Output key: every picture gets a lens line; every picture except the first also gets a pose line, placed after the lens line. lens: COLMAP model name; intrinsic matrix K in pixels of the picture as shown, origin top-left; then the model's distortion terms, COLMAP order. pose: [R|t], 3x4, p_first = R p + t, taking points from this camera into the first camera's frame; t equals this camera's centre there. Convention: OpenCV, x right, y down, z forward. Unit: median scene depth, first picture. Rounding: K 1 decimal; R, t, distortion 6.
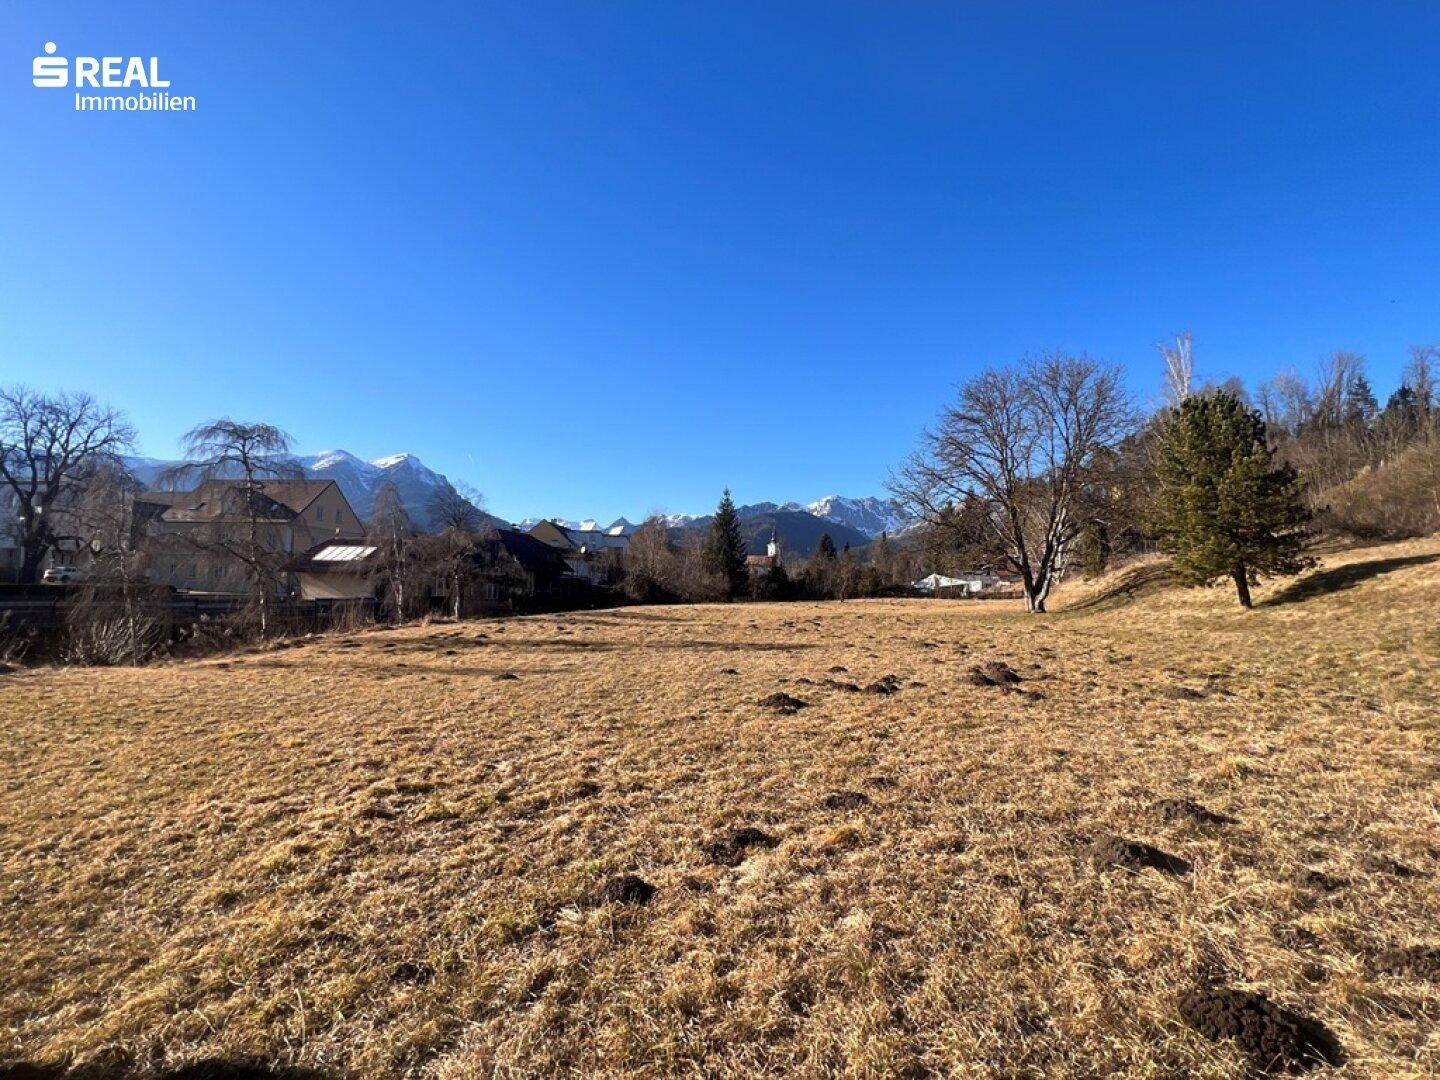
lens RADIAL K [[914.6, 0, 730.7], [0, 914.6, 552.0], [0, 0, 1]] dist [-0.006963, -0.009801]
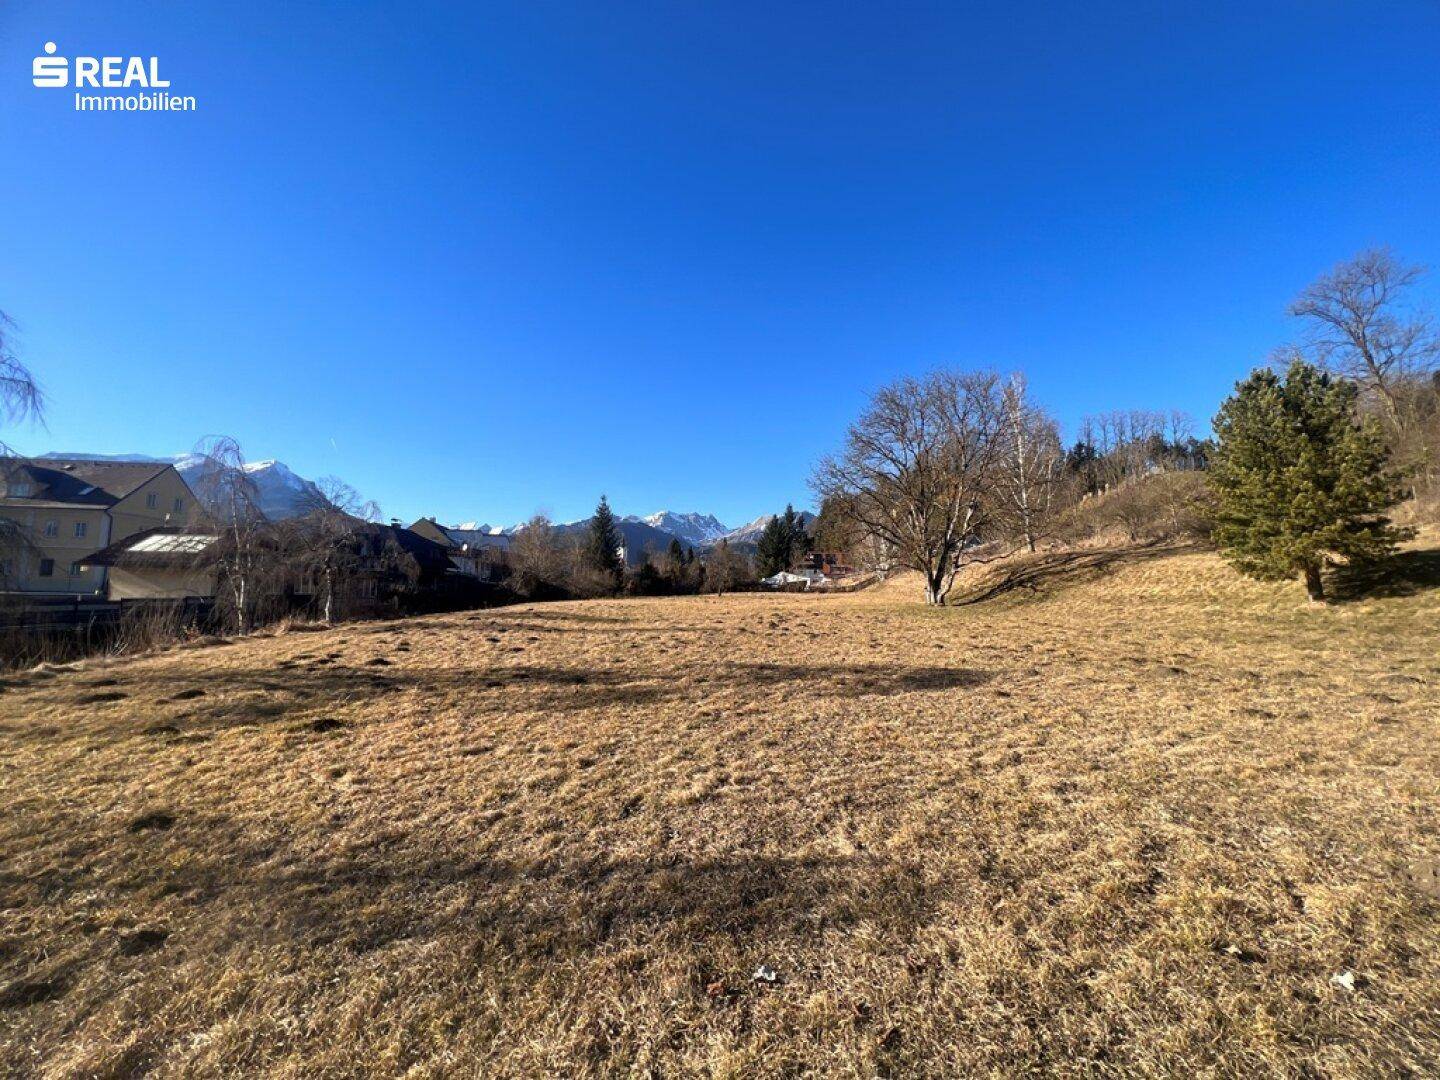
lens RADIAL K [[657.5, 0, 746.0], [0, 657.5, 553.6], [0, 0, 1]] dist [-0.003162, 0.000730]
pose [[0.961134, 0.010278, 0.275890, -0.062586], [-0.008312, 0.999931, -0.008295, 0.008165], [-0.275956, 0.005679, 0.961153, 0.202004]]
